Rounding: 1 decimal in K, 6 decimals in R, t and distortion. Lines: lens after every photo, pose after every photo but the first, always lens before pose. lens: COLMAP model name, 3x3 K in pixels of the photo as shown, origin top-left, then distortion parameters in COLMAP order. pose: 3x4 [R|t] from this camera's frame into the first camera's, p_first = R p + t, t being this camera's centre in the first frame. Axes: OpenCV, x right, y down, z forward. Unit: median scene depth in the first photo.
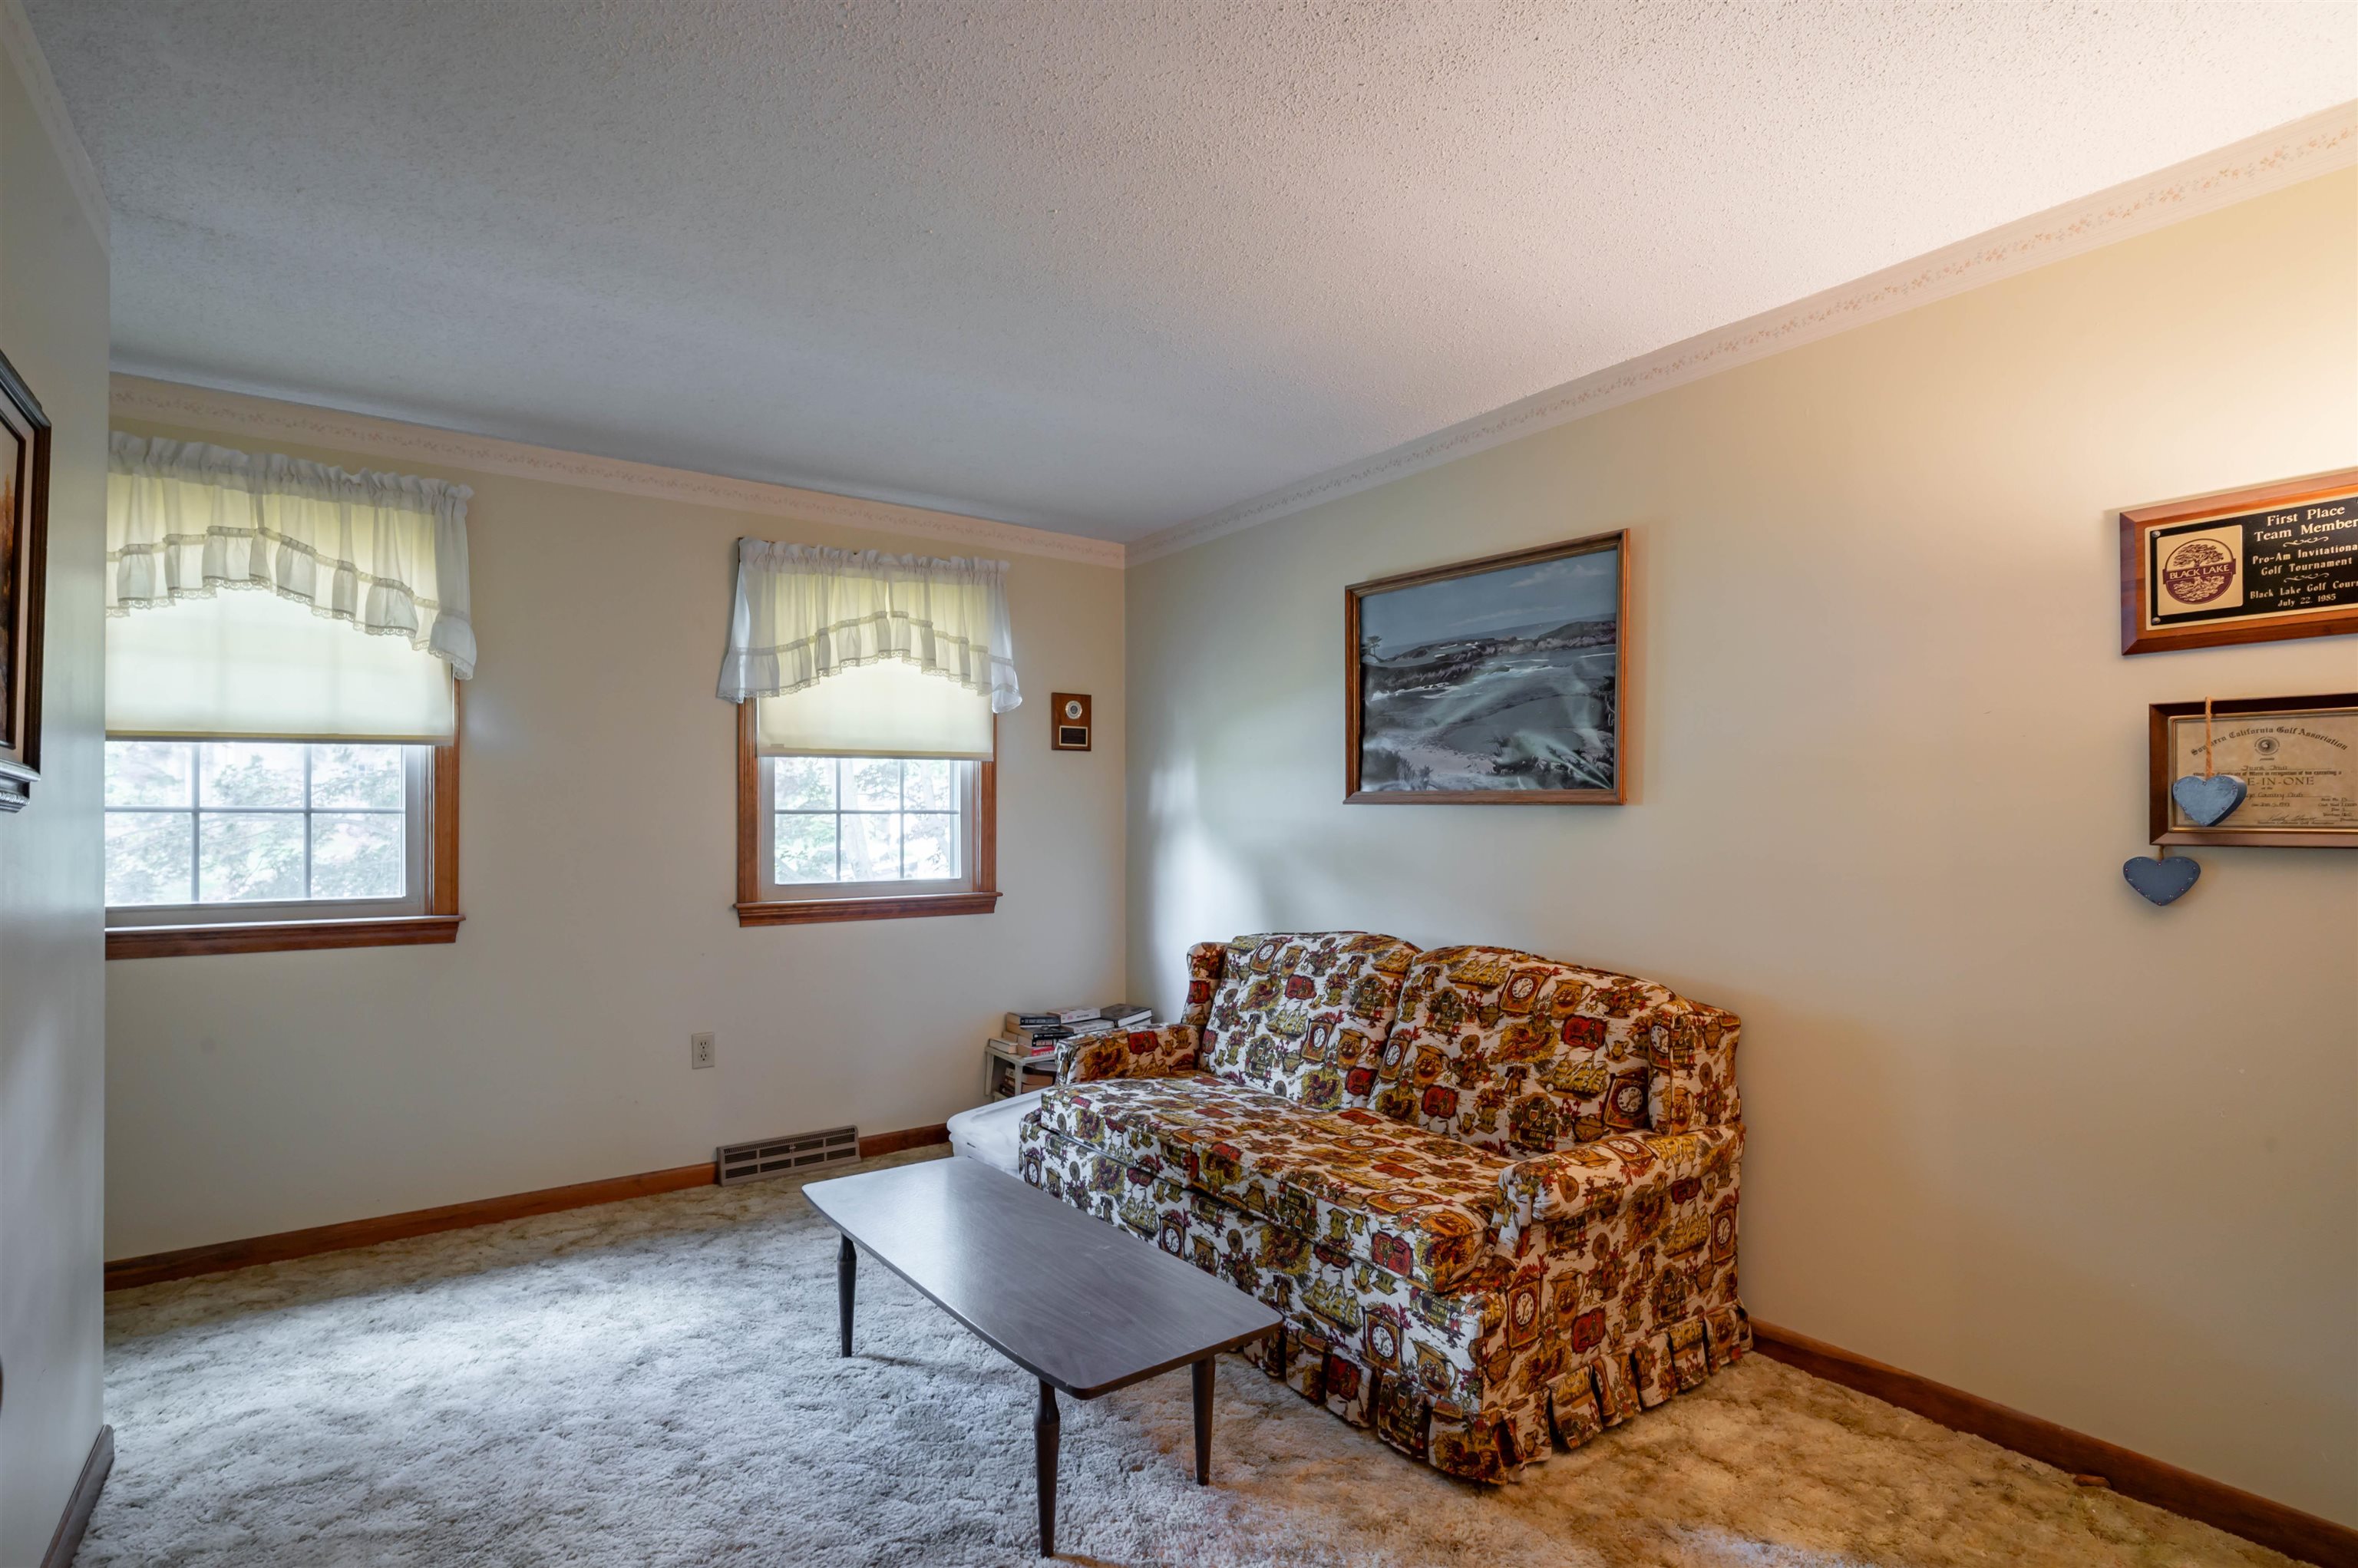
lens RADIAL K [[1132.5, 0, 1181.0], [0, 1132.5, 791.8], [0, 0, 1]] dist [-0.001345, 0.000066]
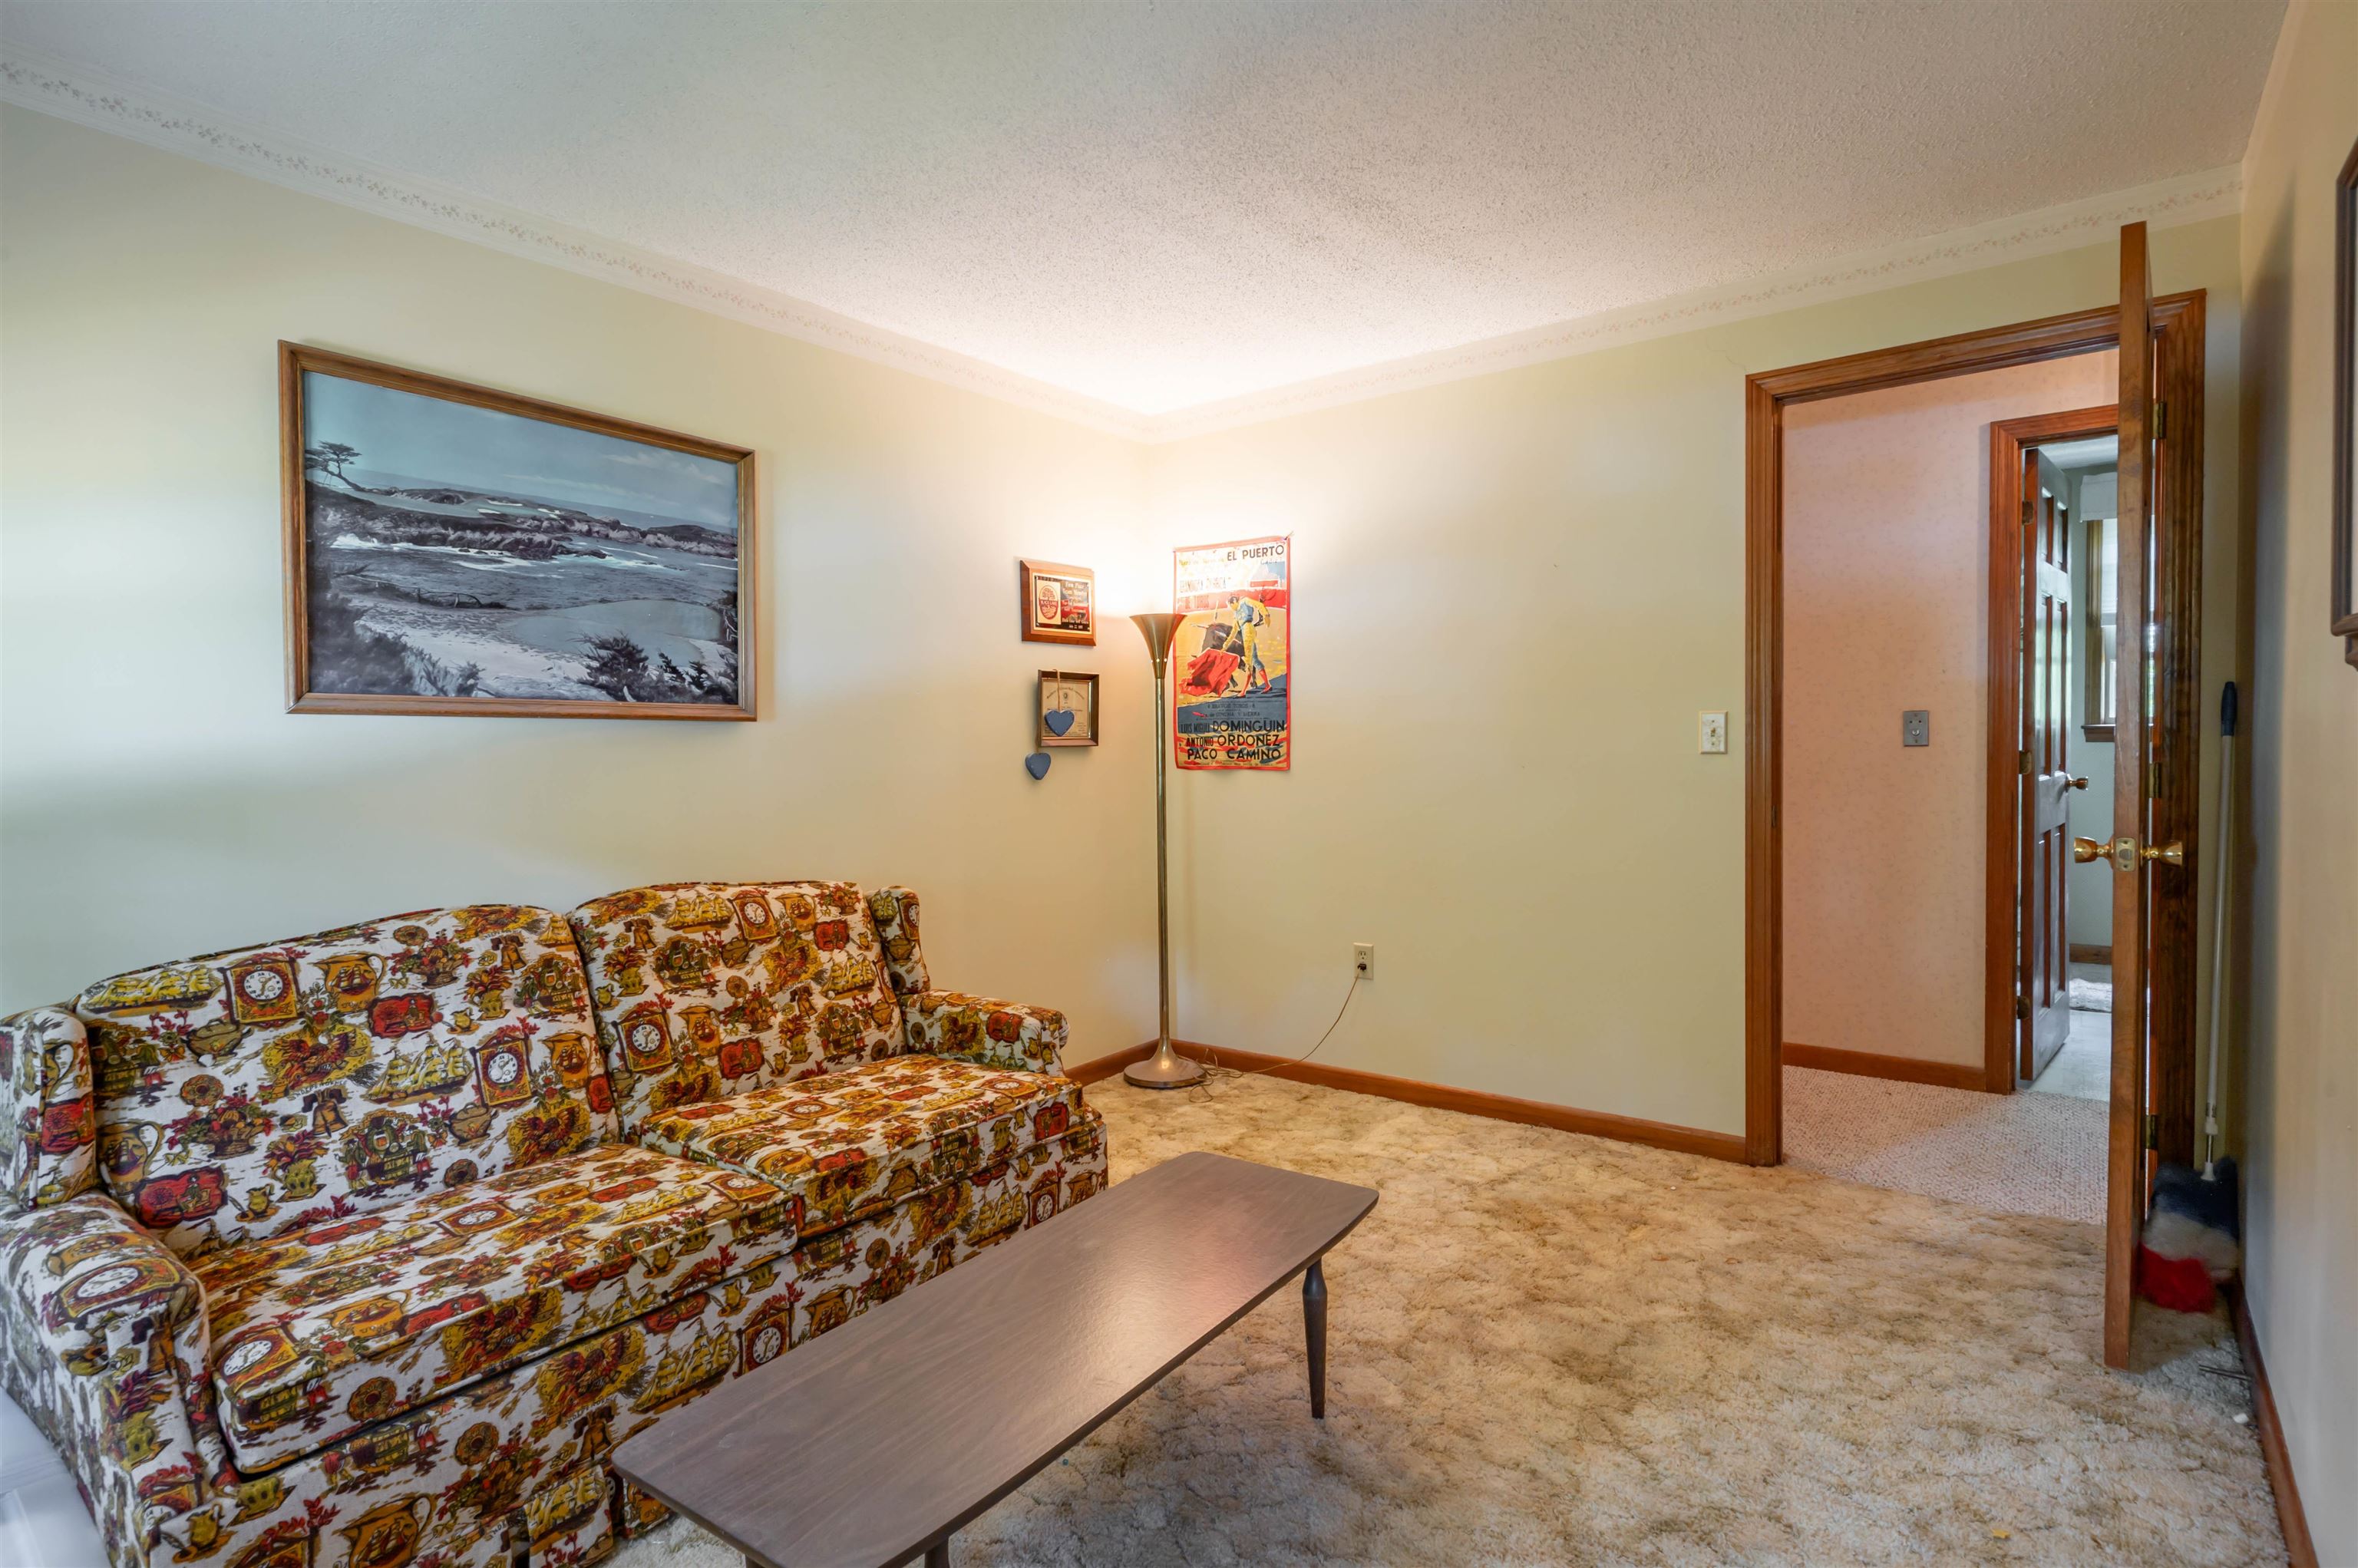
lens RADIAL K [[1148.9, 0, 1179.5], [0, 1148.9, 769.8], [0, 0, 1]] dist [-0.000433, 0.000816]
pose [[-0.273797, -0.017656, 0.961625, -0.701146], [-0.003595, 0.999843, 0.017334, 0.035274], [-0.961781, 0.001289, -0.273817, 0.906766]]
